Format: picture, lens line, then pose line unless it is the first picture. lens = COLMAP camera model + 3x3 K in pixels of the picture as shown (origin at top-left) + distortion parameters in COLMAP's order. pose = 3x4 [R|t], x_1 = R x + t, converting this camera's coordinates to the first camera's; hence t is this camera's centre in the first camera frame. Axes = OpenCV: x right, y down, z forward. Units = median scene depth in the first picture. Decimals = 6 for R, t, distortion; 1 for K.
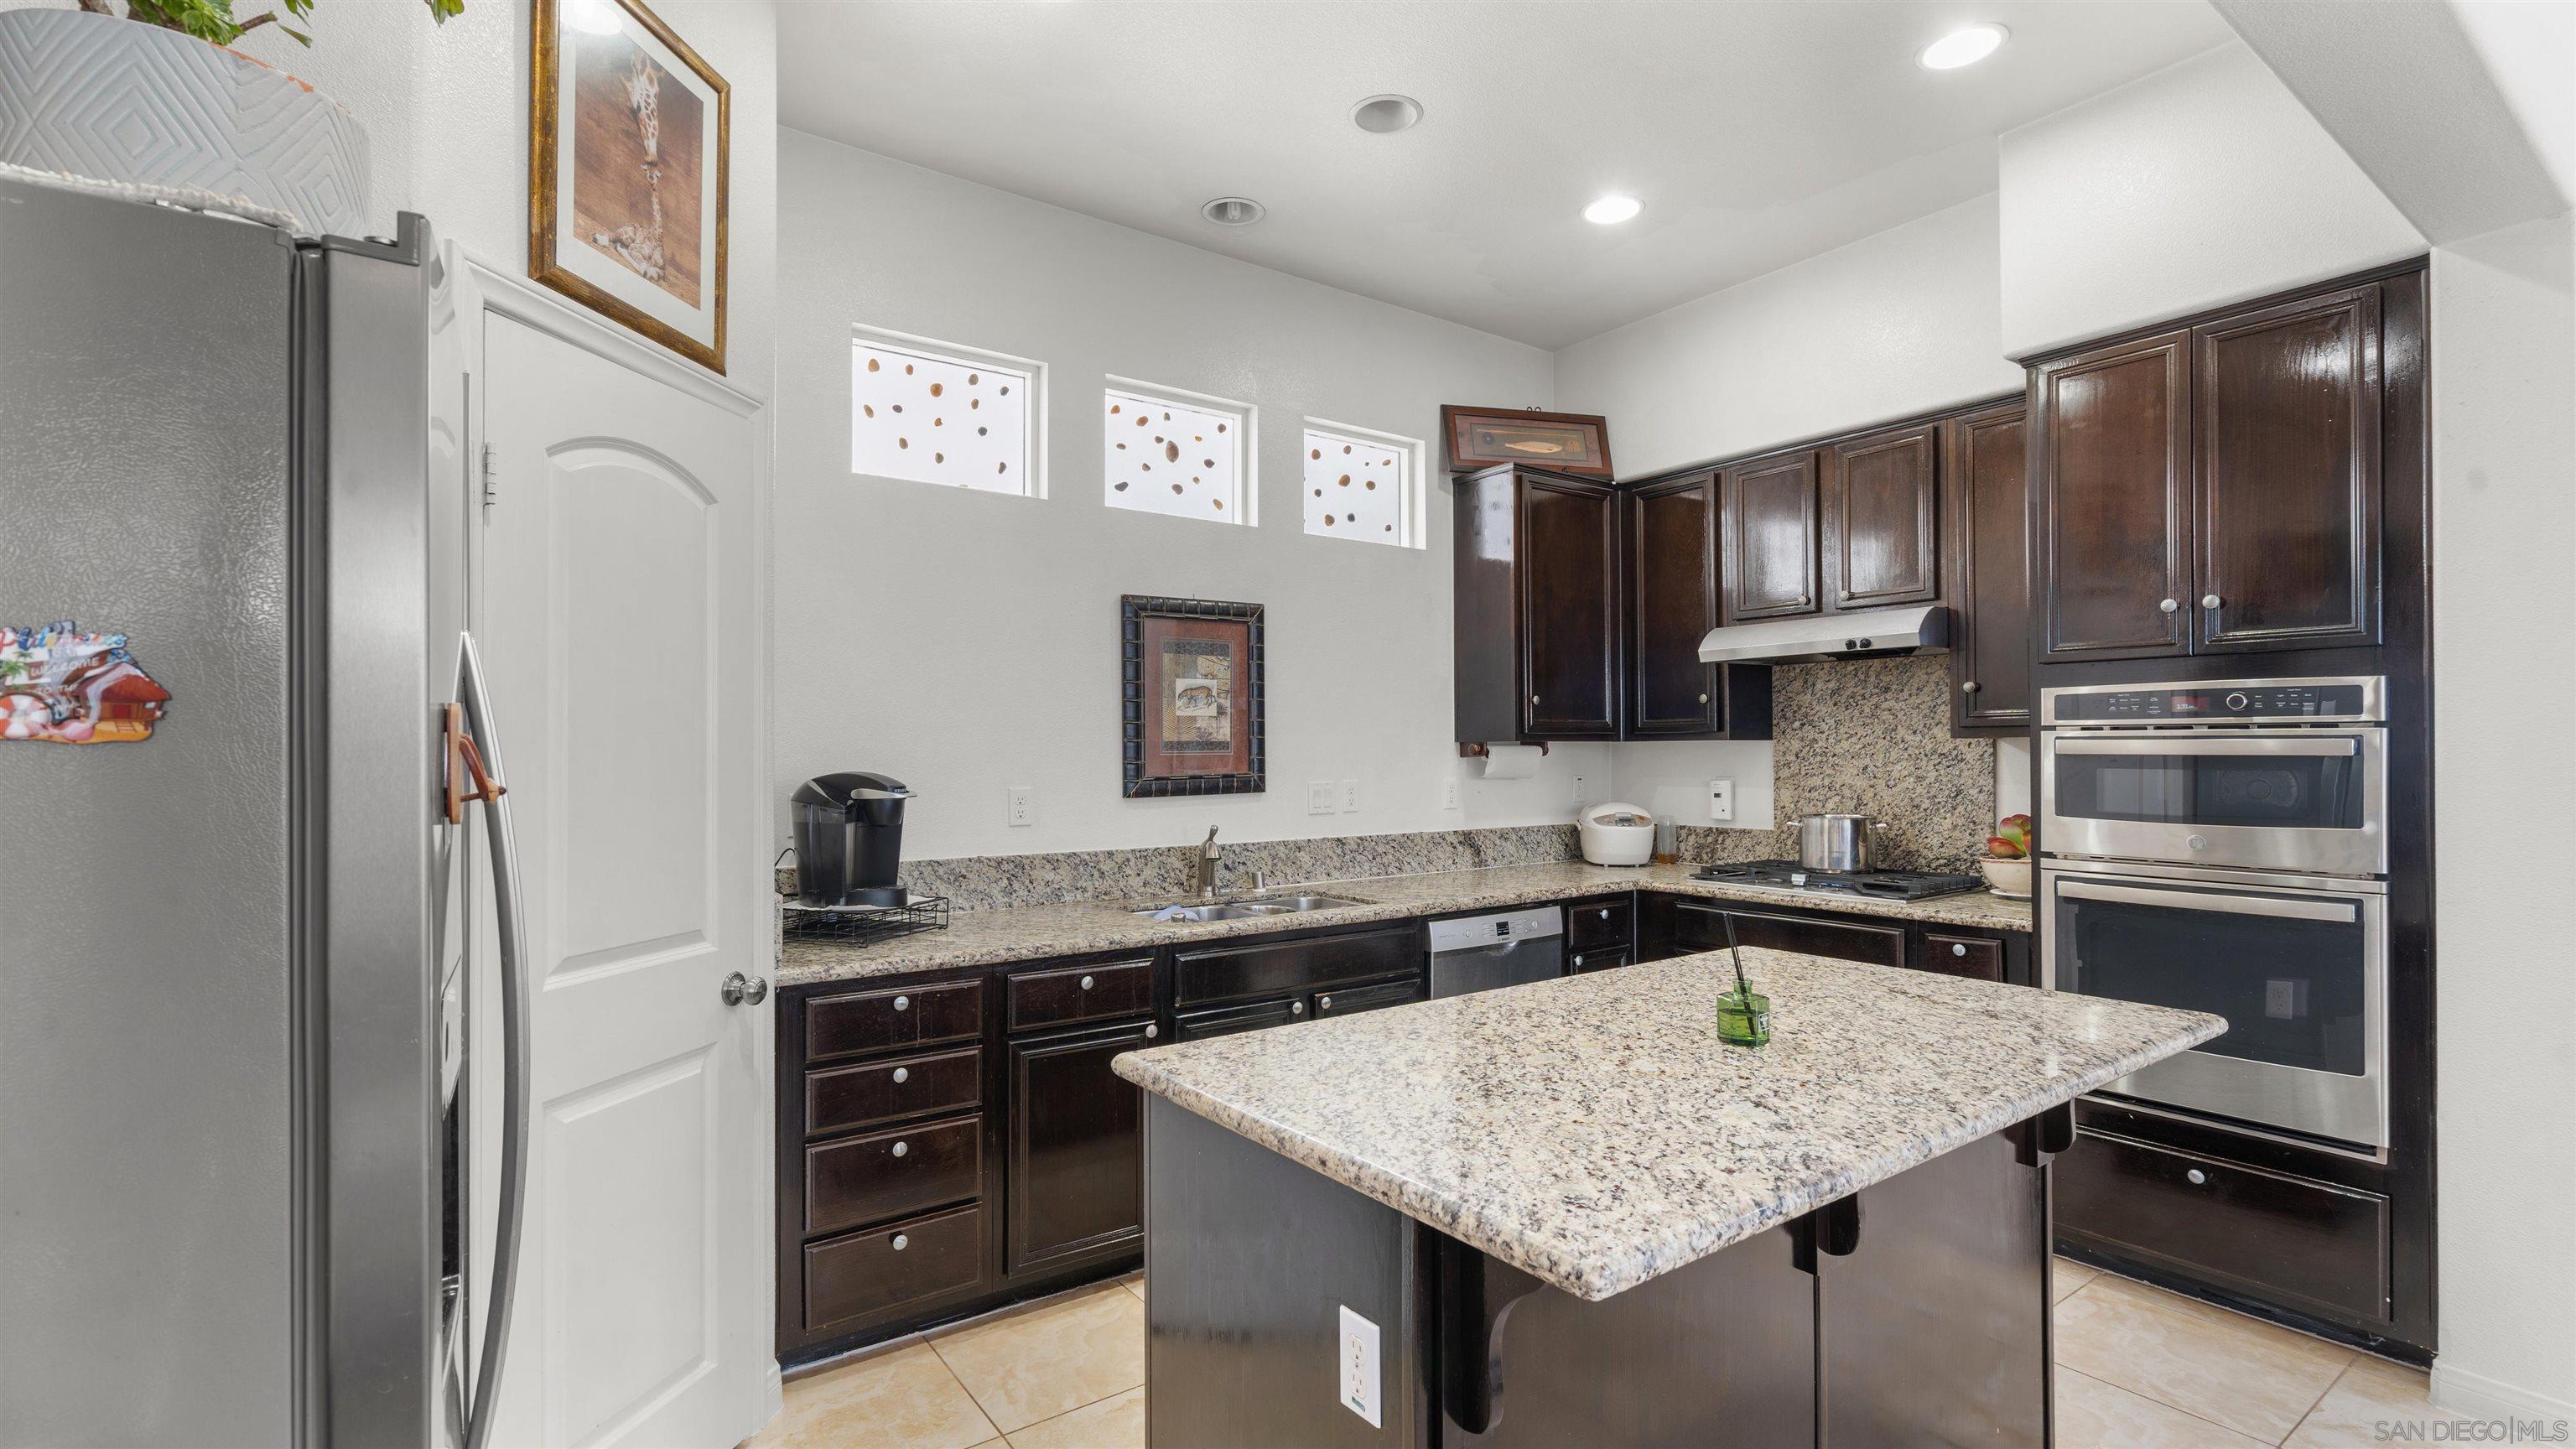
lens RADIAL K [[1155.8, 0, 1277.7], [0, 1155.8, 737.7], [0, 0, 1]] dist [-0.007333, 0.001266]
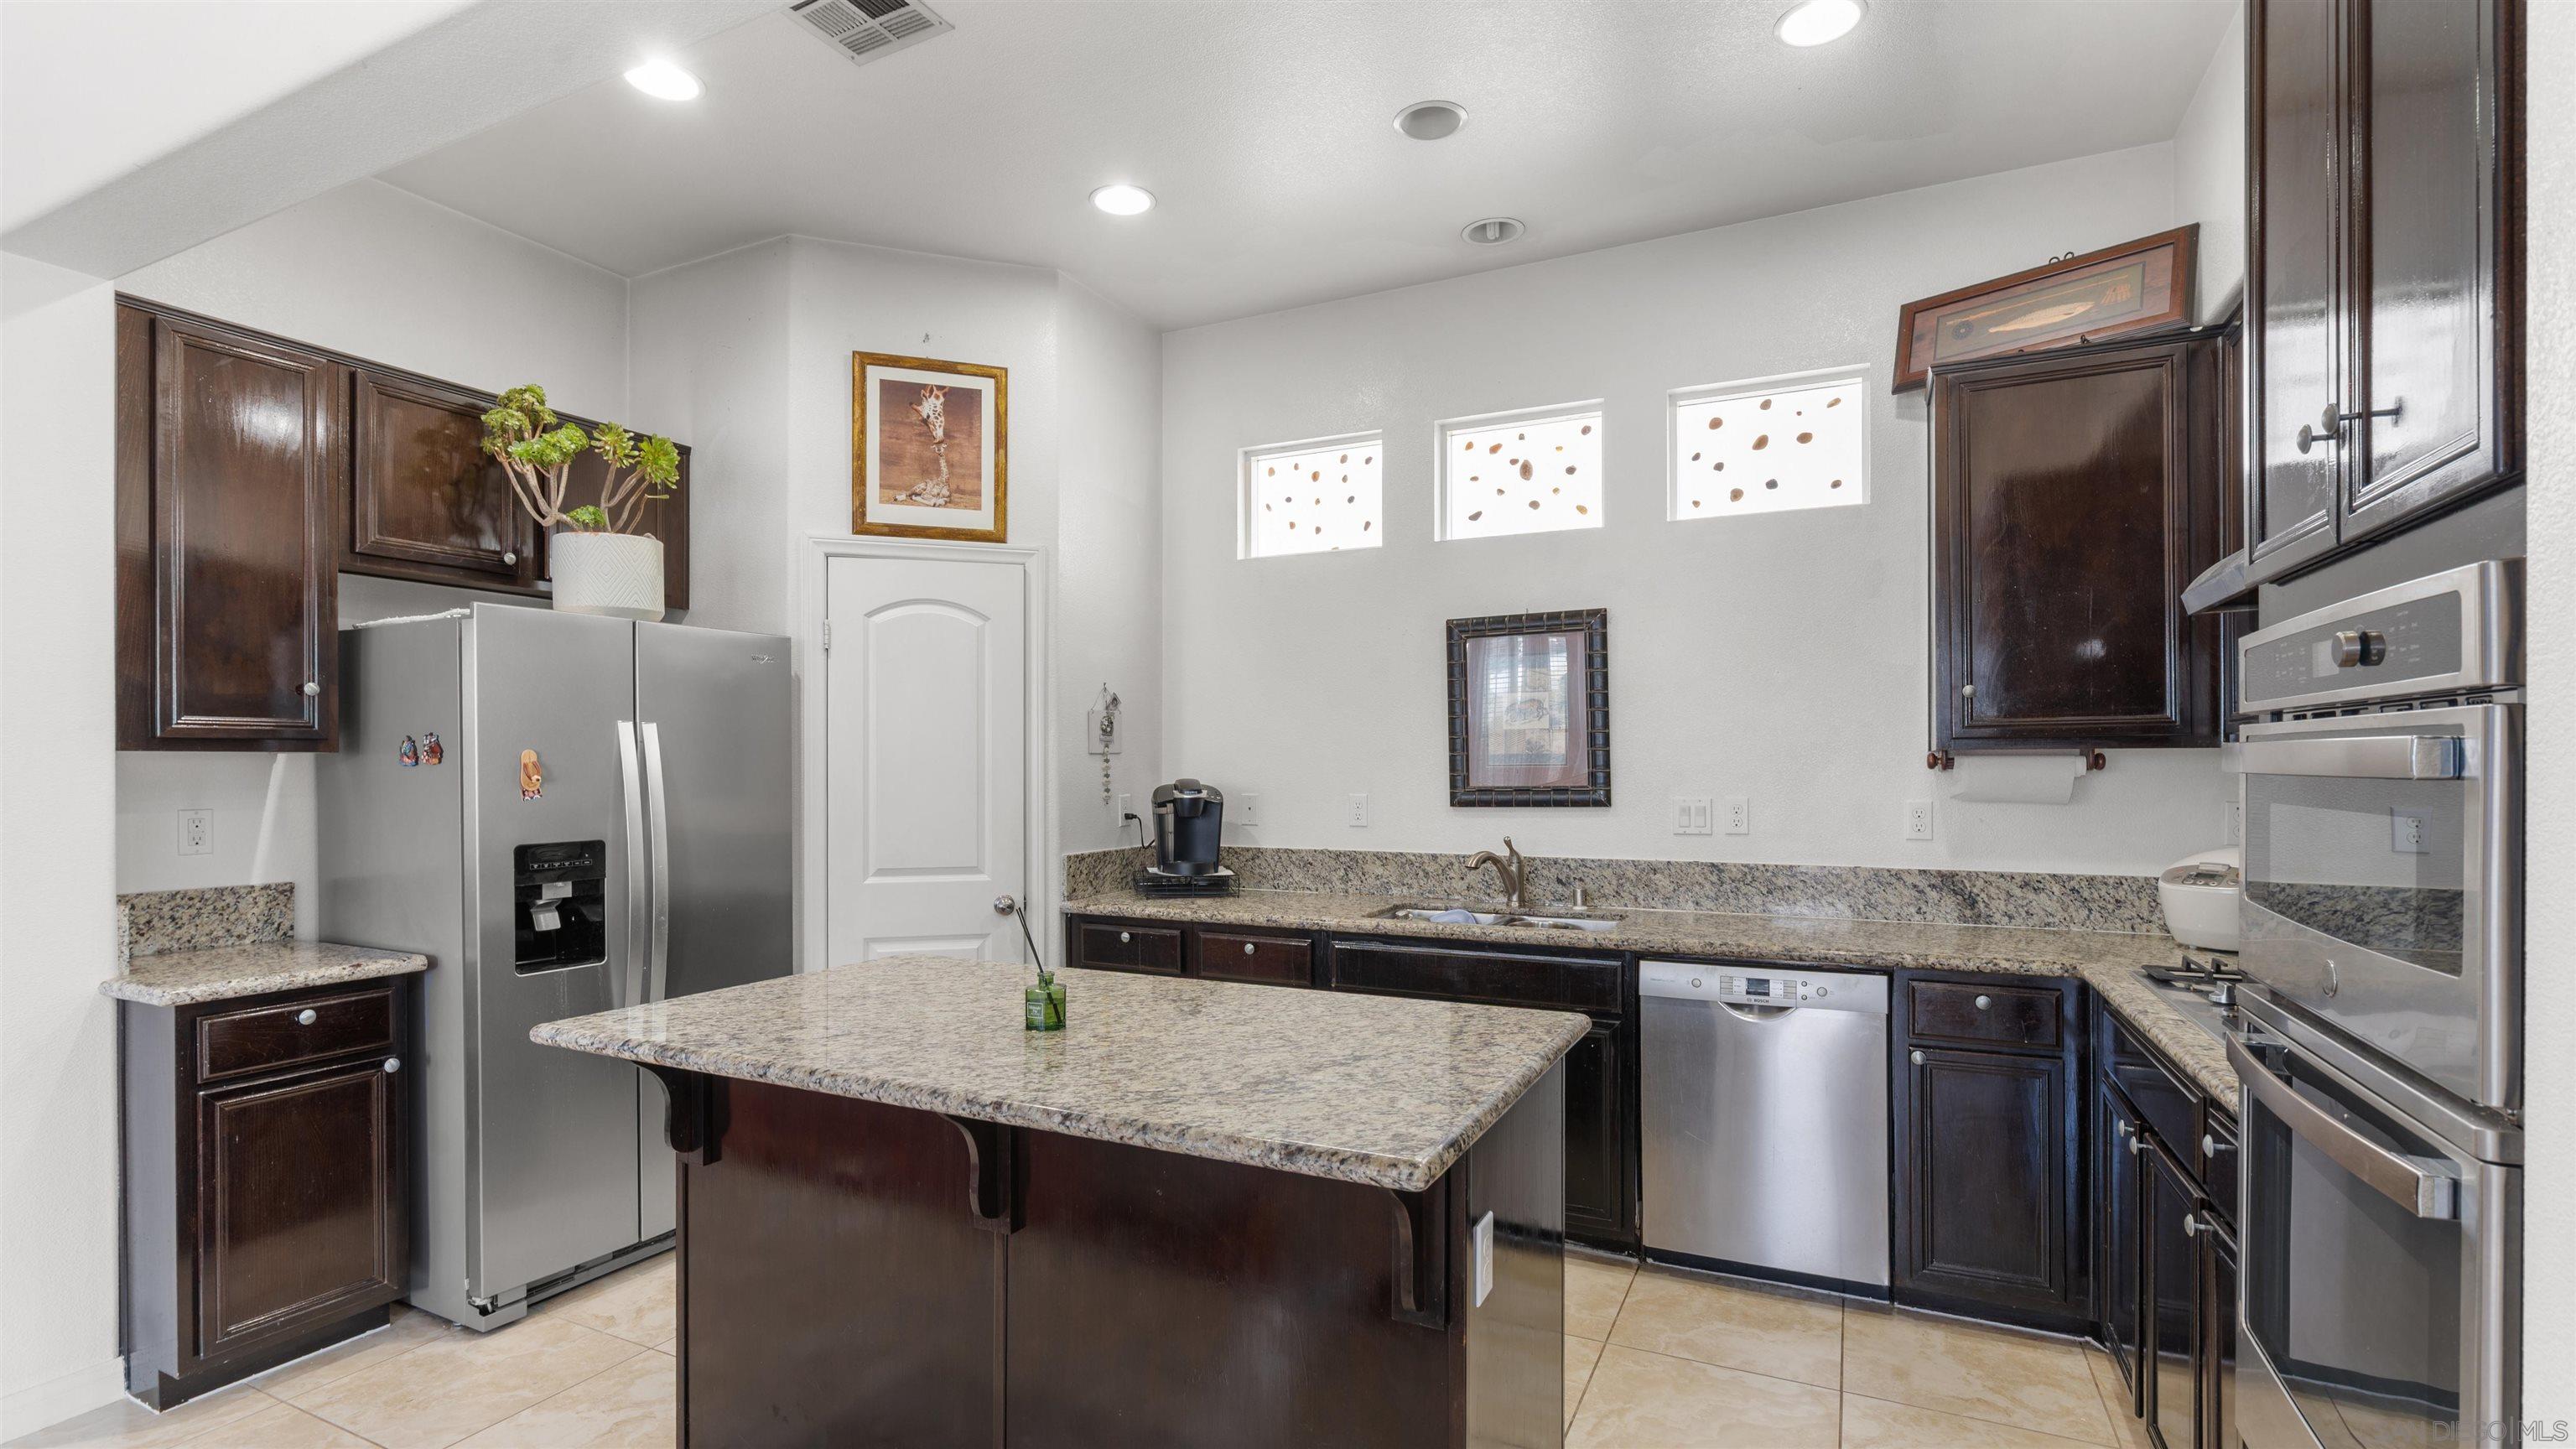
lens RADIAL K [[1155.8, 0, 1260.2], [0, 1155.8, 765.1], [0, 0, 1]] dist [-0.007333, 0.001266]
pose [[0.474432, 0.003037, -0.880287, 0.713038], [0.012329, 0.999873, 0.010094, -0.000393], [0.880206, -0.015642, 0.474334, 0.313562]]
